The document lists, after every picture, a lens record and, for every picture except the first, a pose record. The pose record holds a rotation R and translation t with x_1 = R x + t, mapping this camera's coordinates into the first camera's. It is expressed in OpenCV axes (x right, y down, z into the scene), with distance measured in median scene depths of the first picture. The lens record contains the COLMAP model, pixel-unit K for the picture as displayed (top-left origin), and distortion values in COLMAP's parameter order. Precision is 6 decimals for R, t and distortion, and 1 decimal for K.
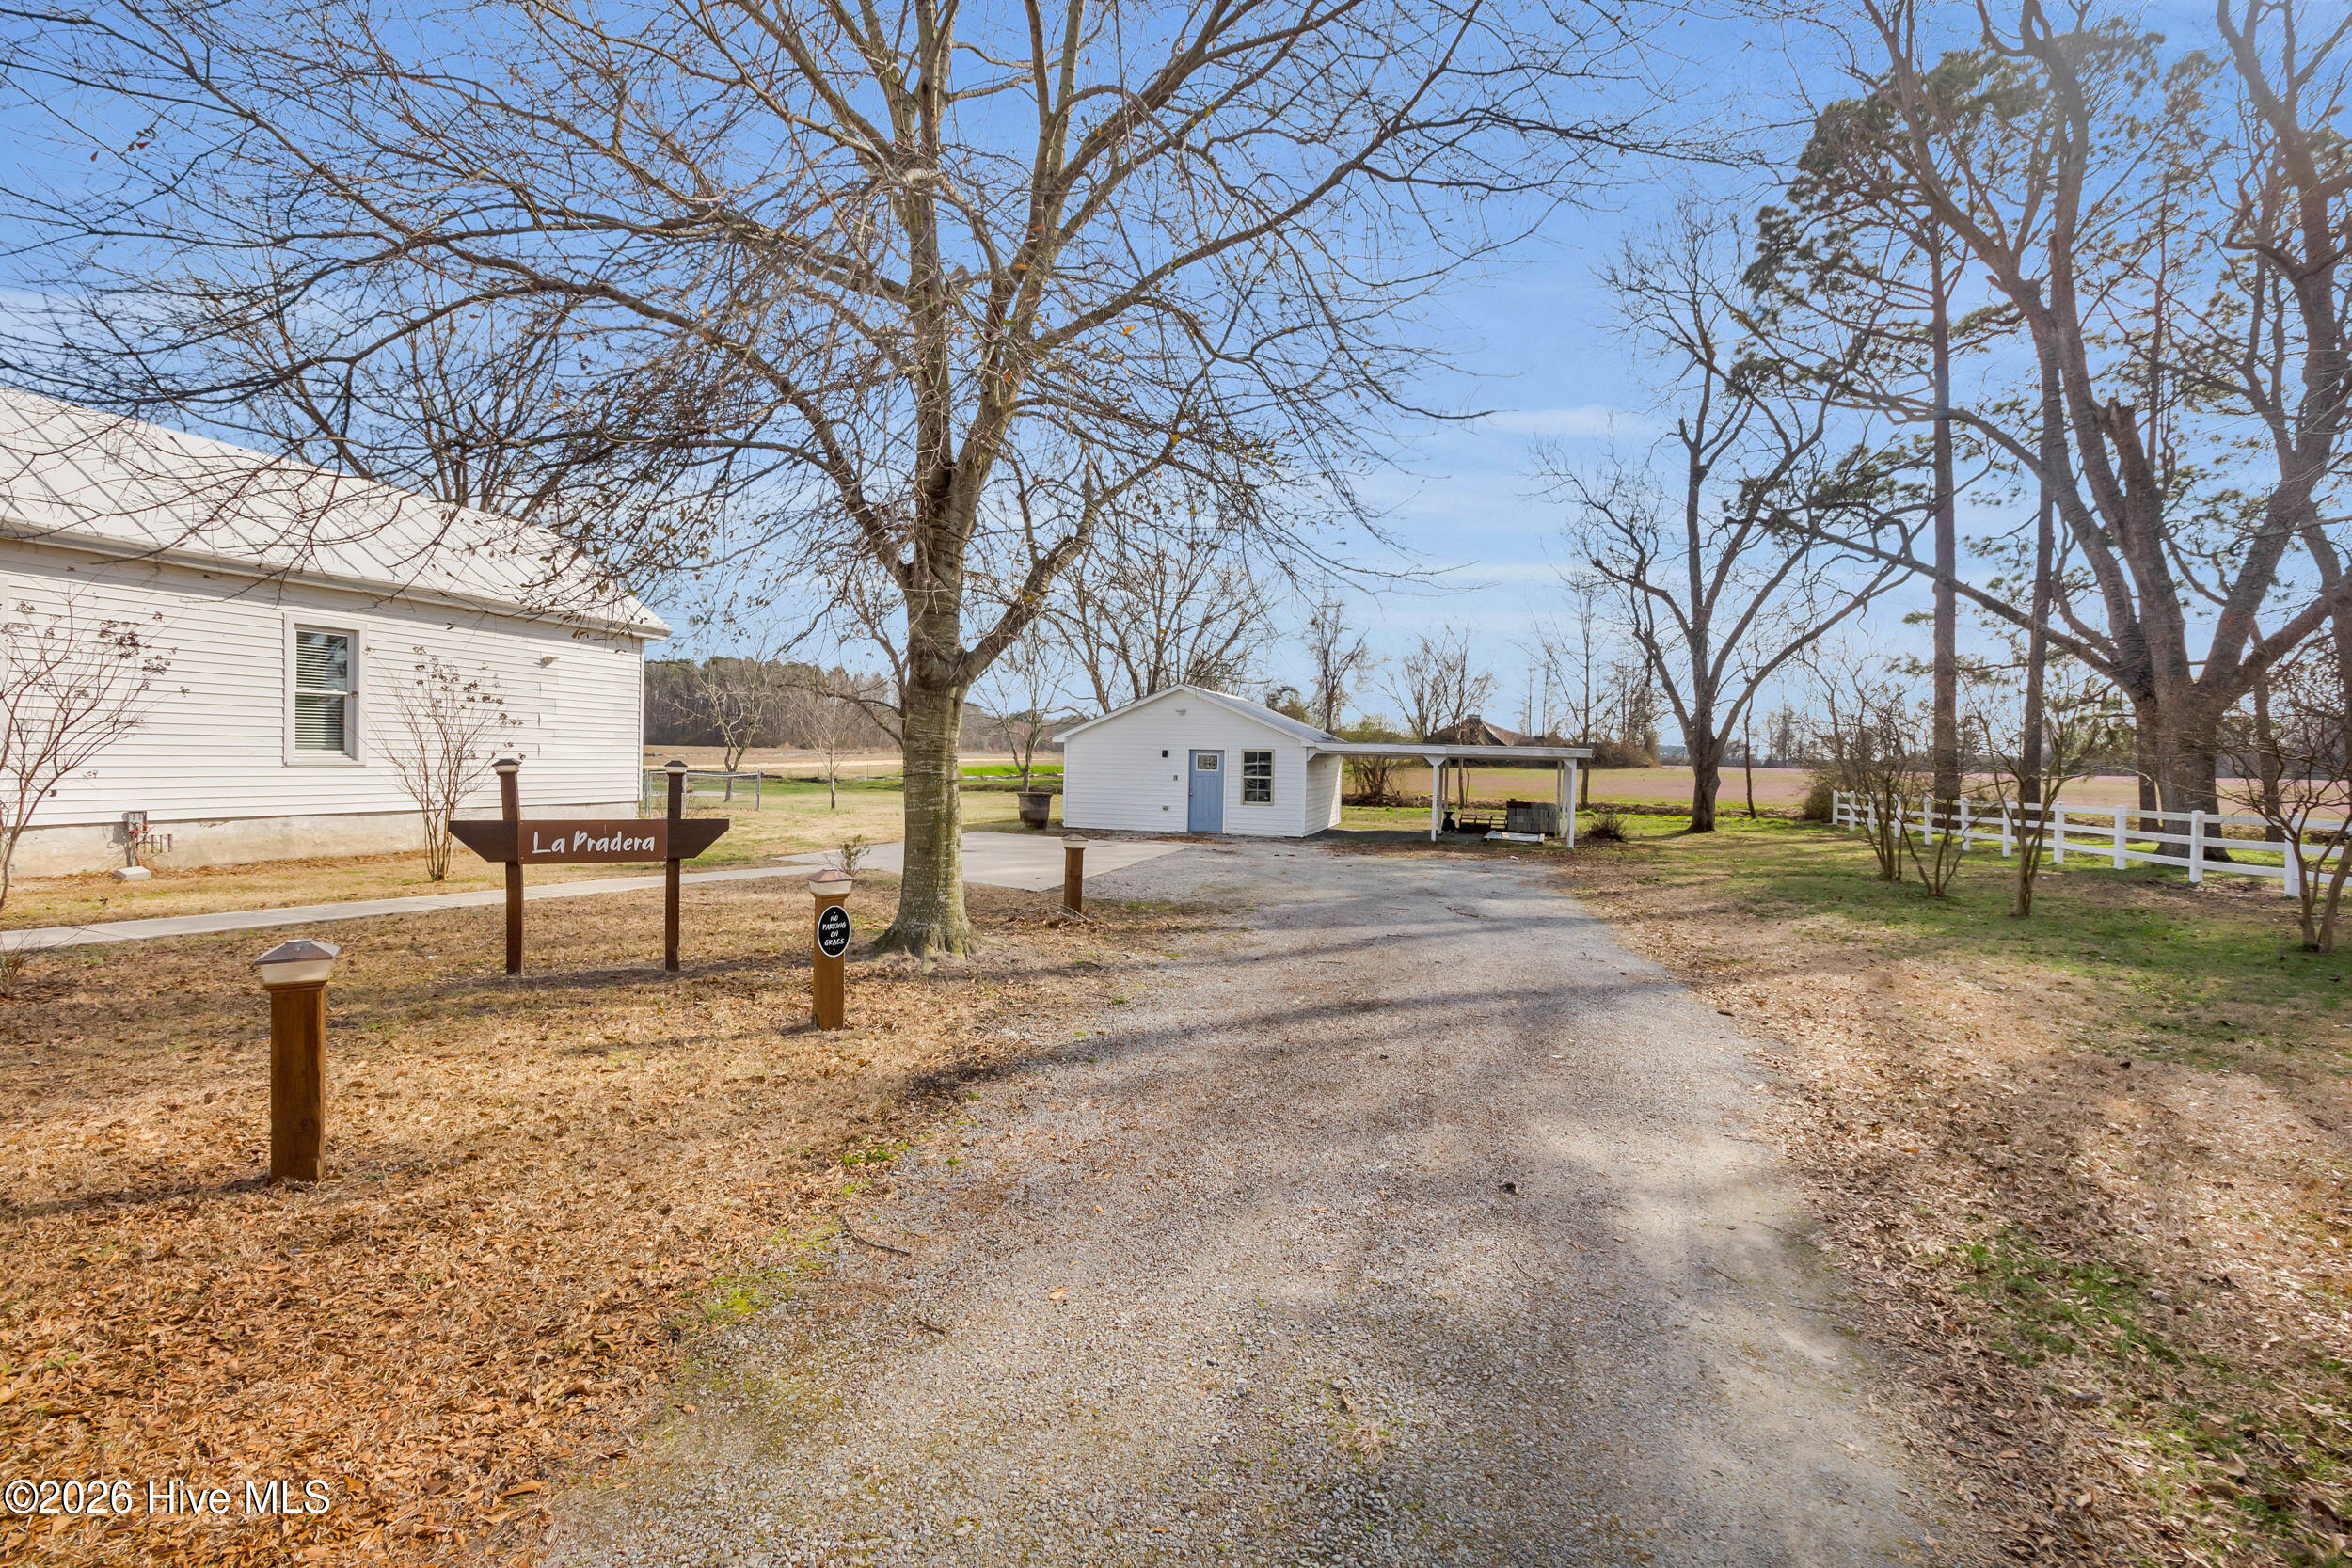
lens RADIAL K [[1102.1, 0, 1179.6], [0, 1102.1, 771.1], [0, 0, 1]] dist [0.004519, 0.000383]
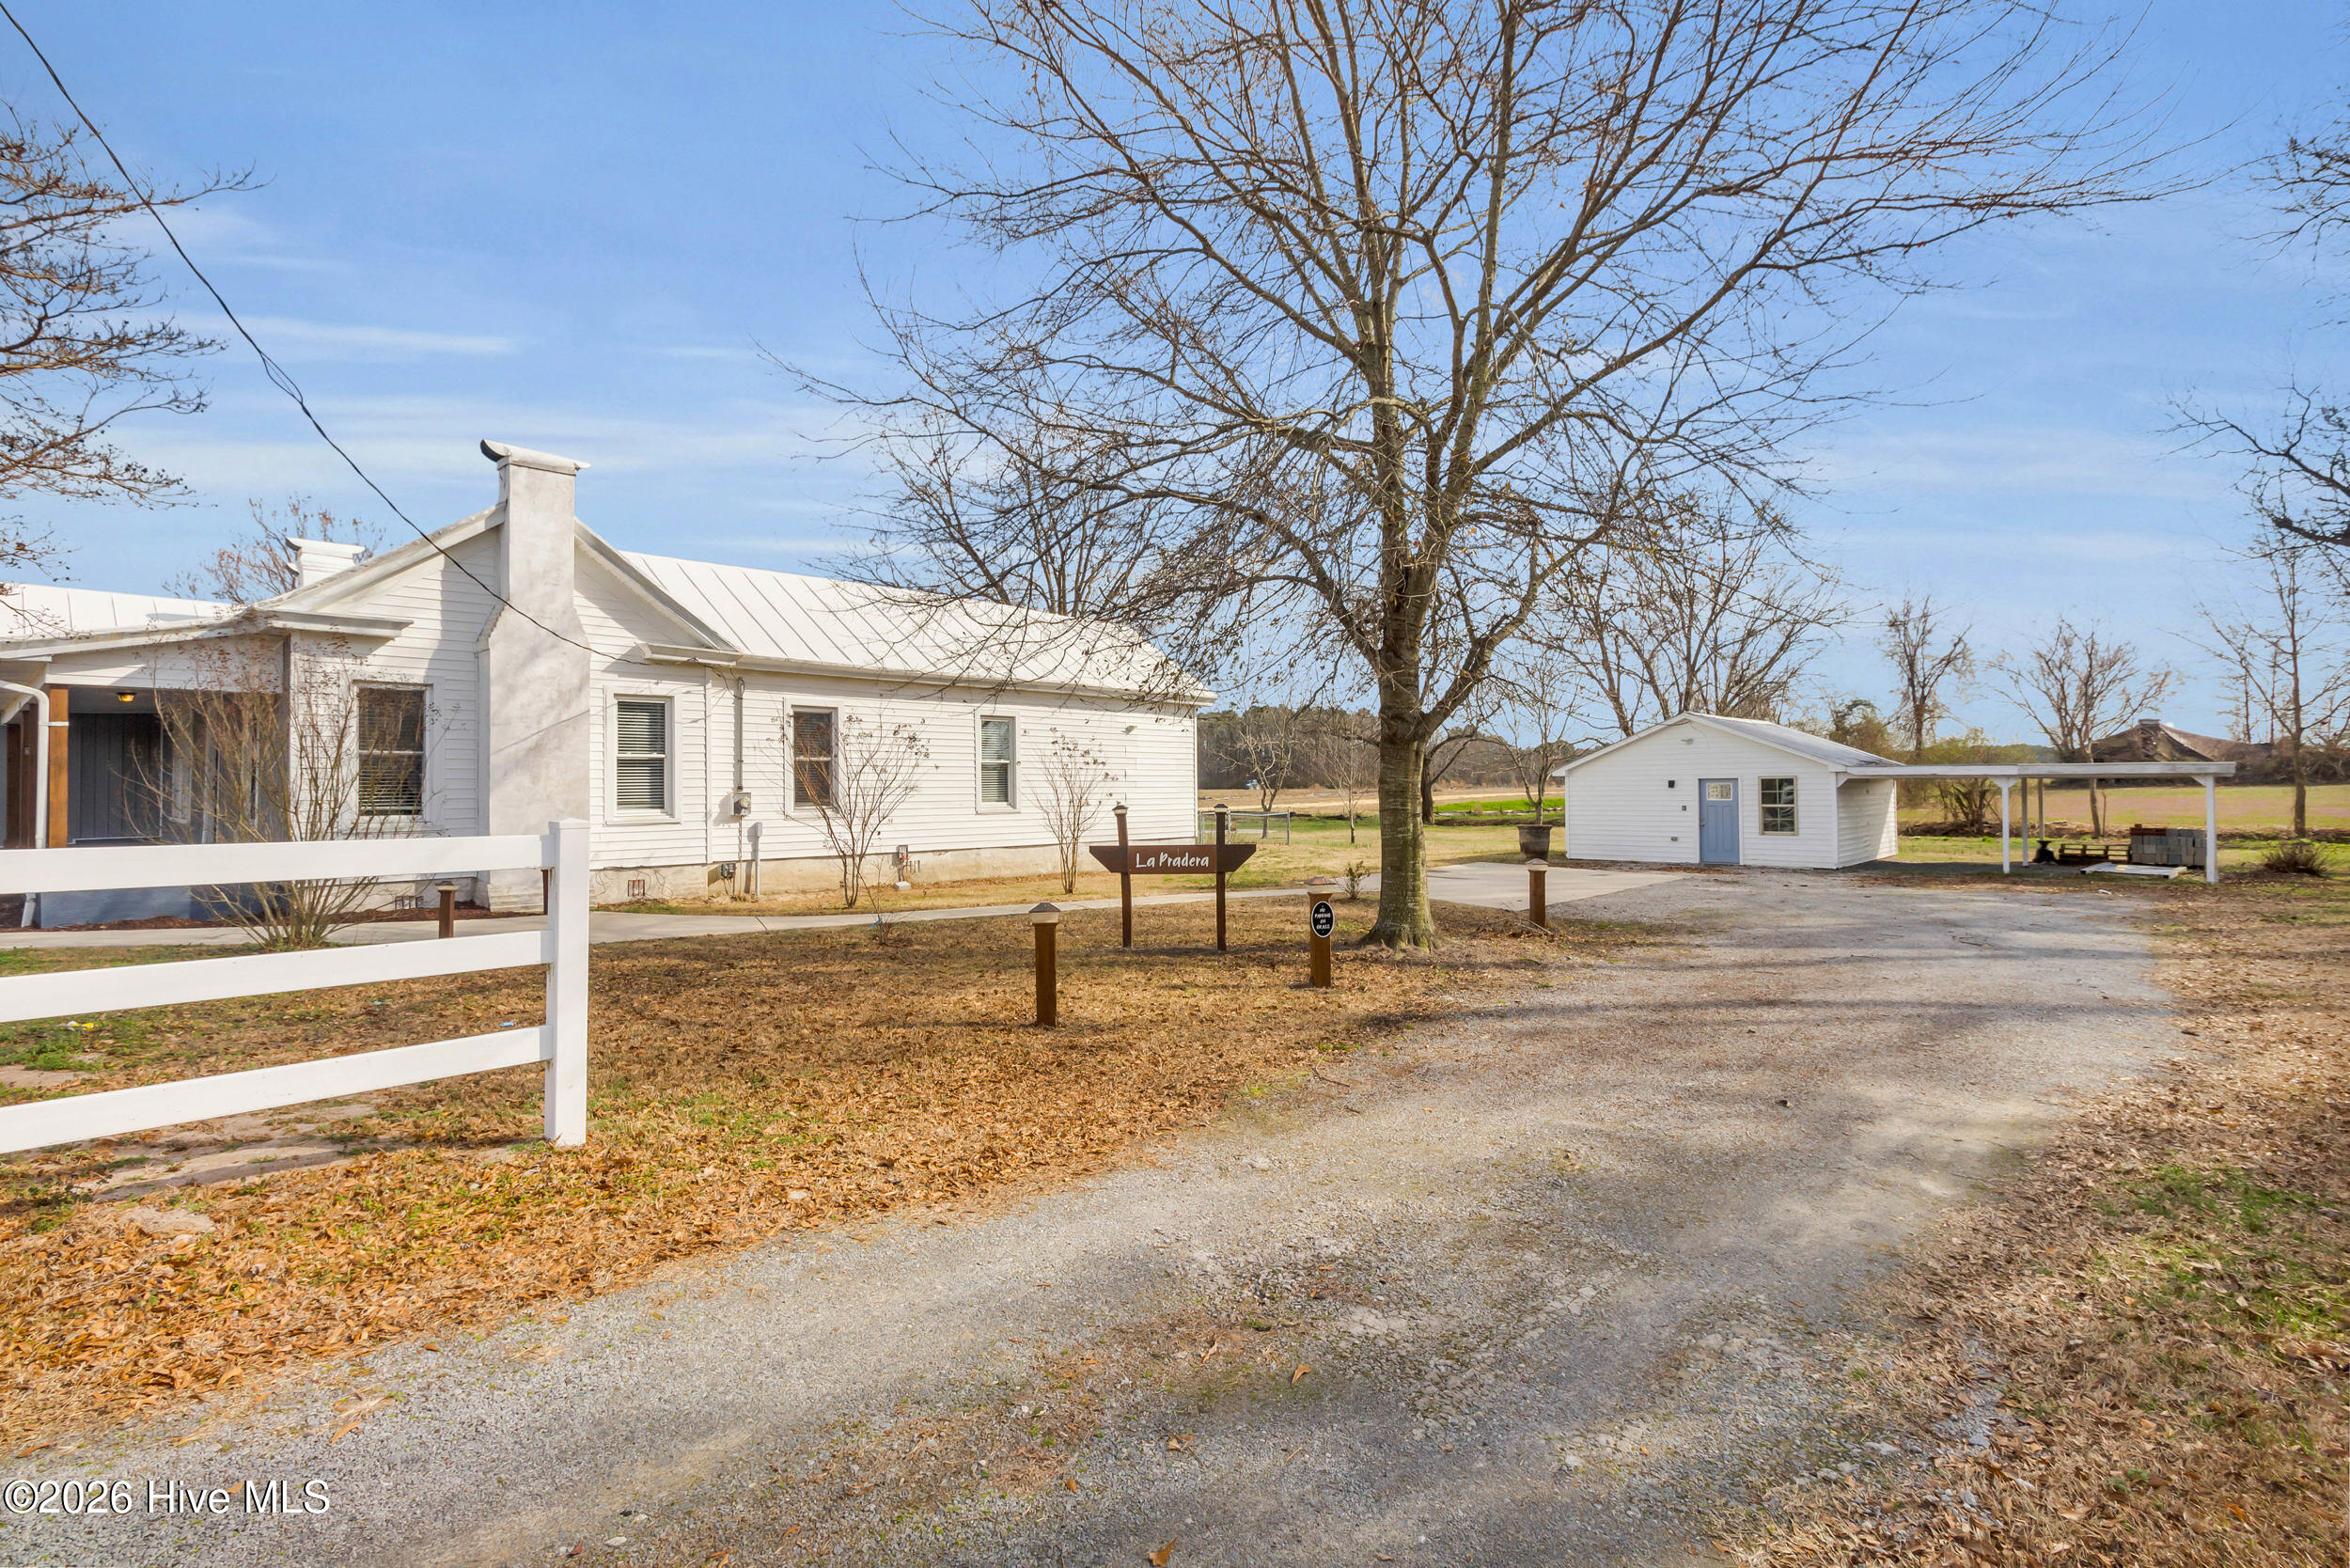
lens RADIAL K [[1101.3, 0, 1178.6], [0, 1101.3, 771.1], [0, 0, 1]] dist [0.004519, 0.000383]
pose [[0.892043, -0.037697, -0.450376, 0.100734], [0.022841, 0.999002, -0.038379, 0.001385], [0.451373, 0.023949, 0.892014, -0.216351]]
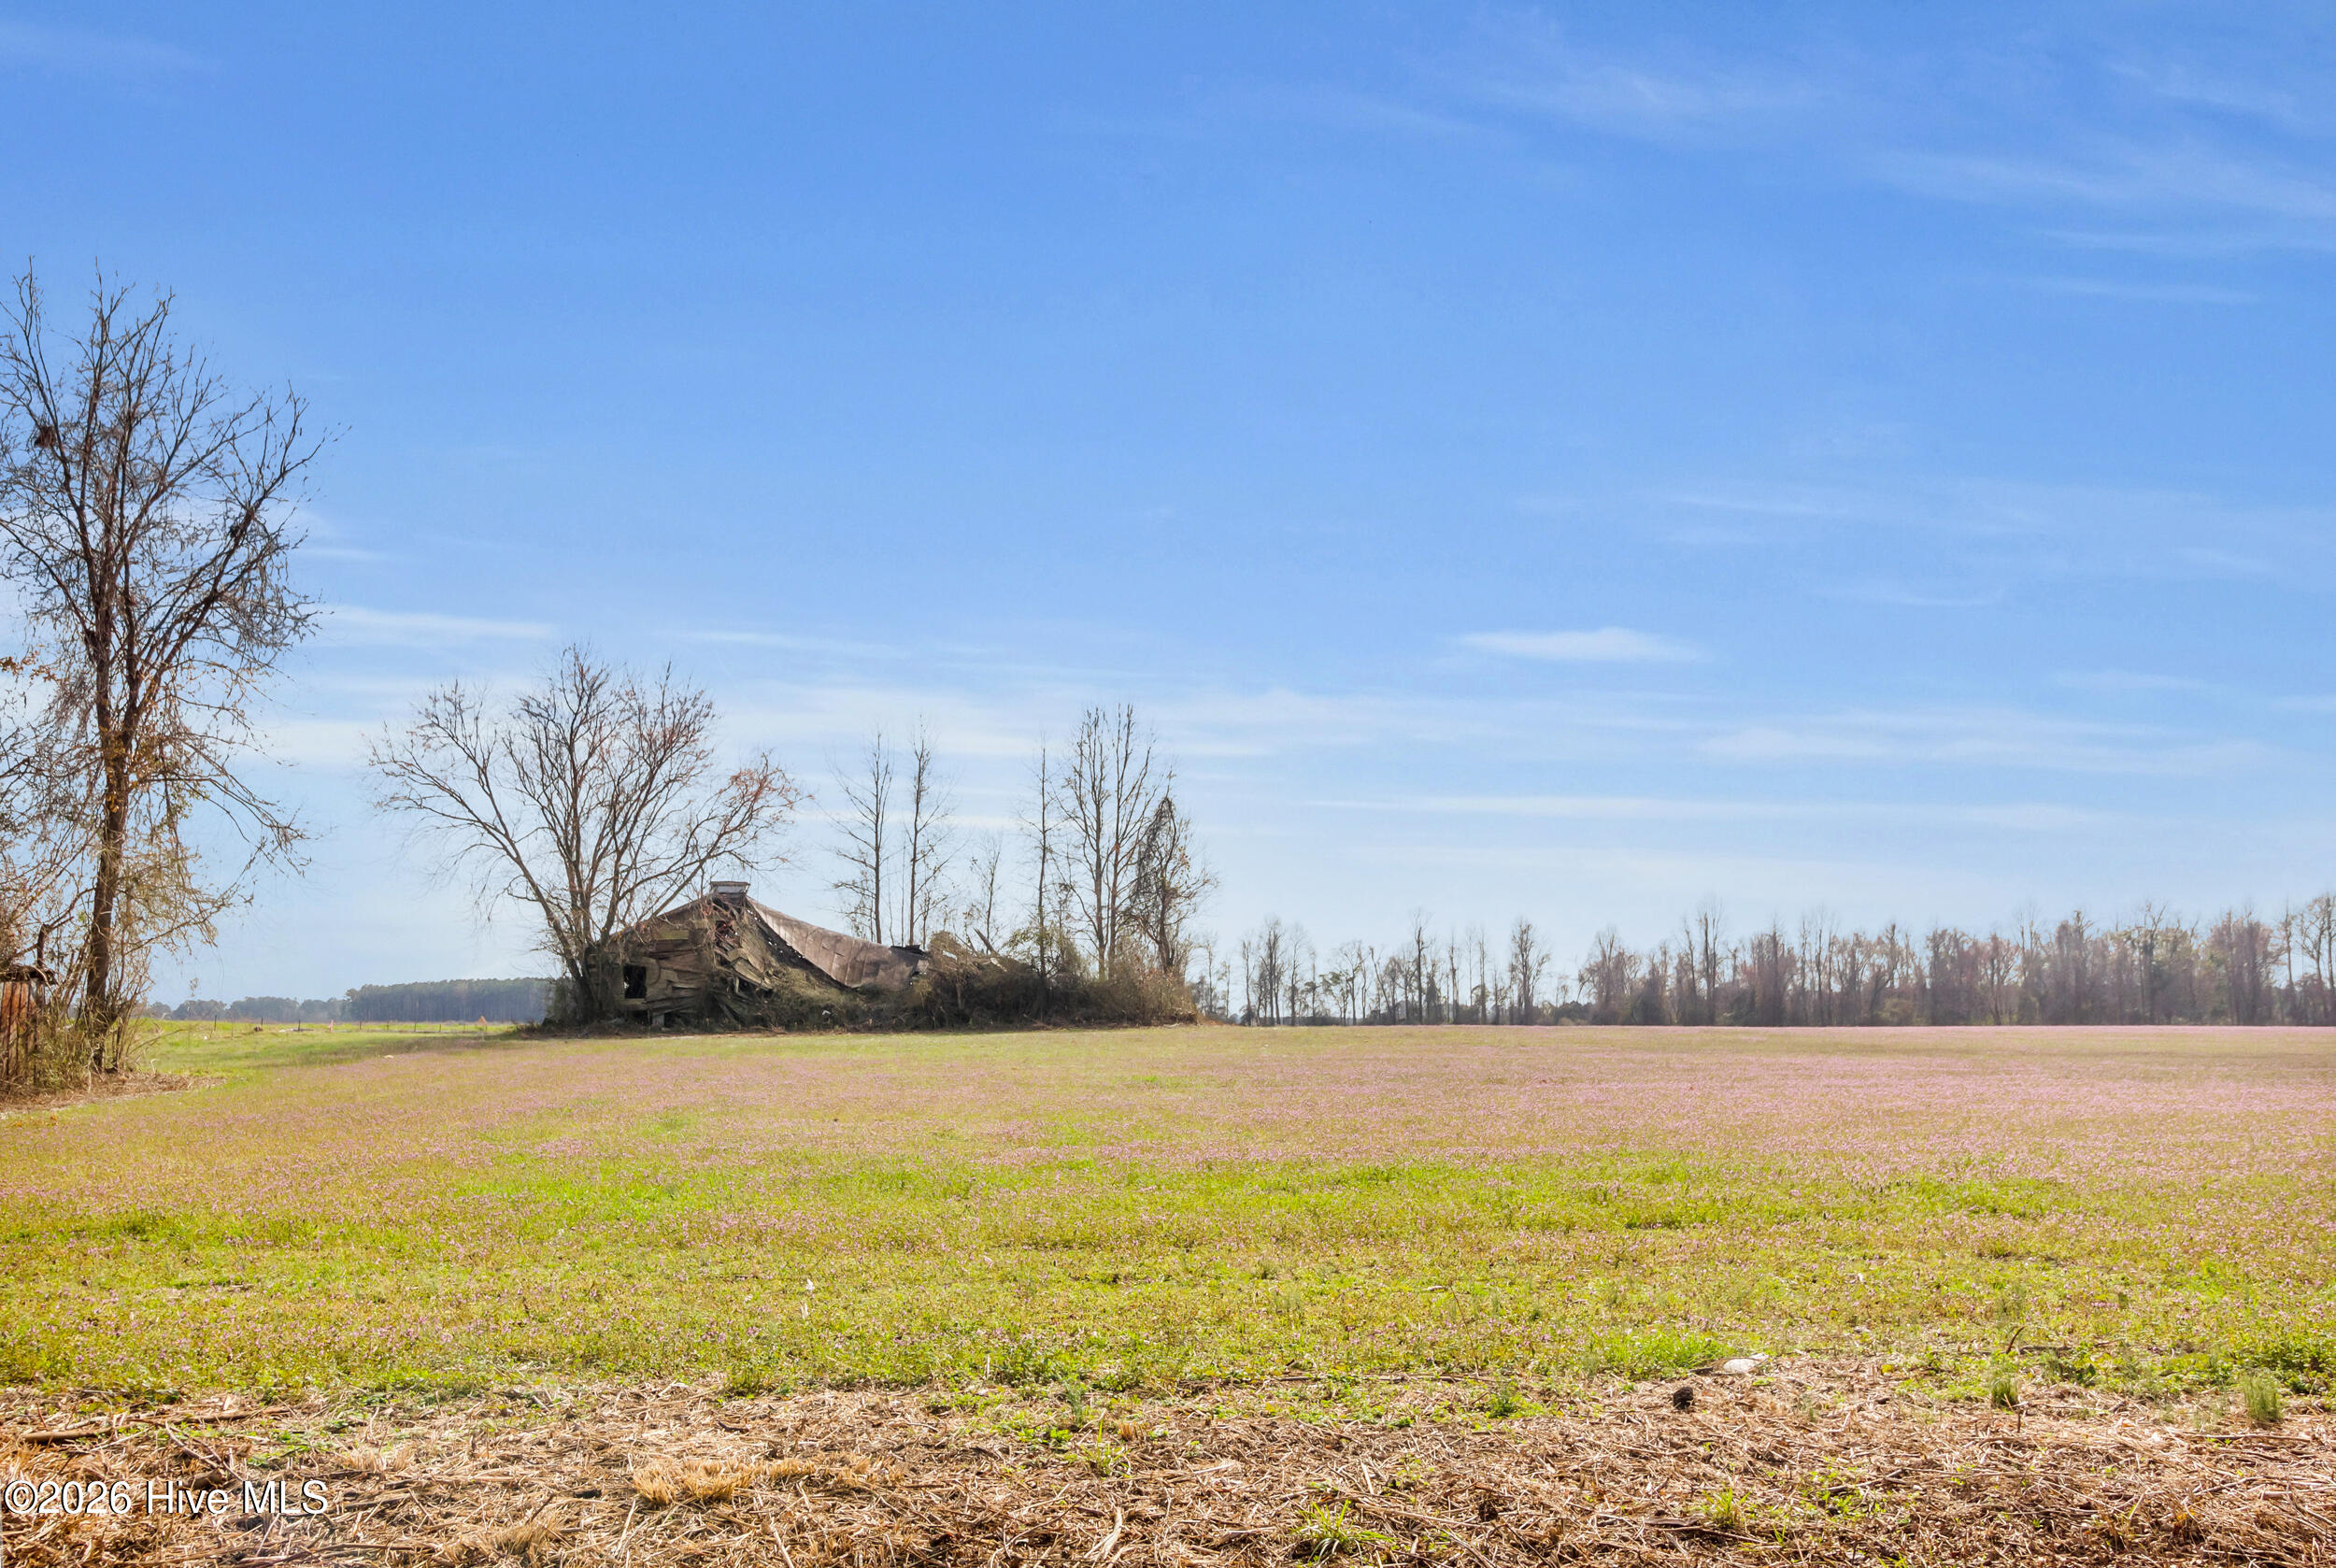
lens RADIAL K [[2395.6, 0, 1168.0], [0, 2395.6, 784.0], [0, 0, 1]] dist [0.002210, 0.002293]
pose [[0.901161, 0.022813, 0.432883, 1.444107], [0.023005, 0.994690, -0.100309, -0.074473], [-0.432873, 0.100353, 0.895852, 5.809946]]
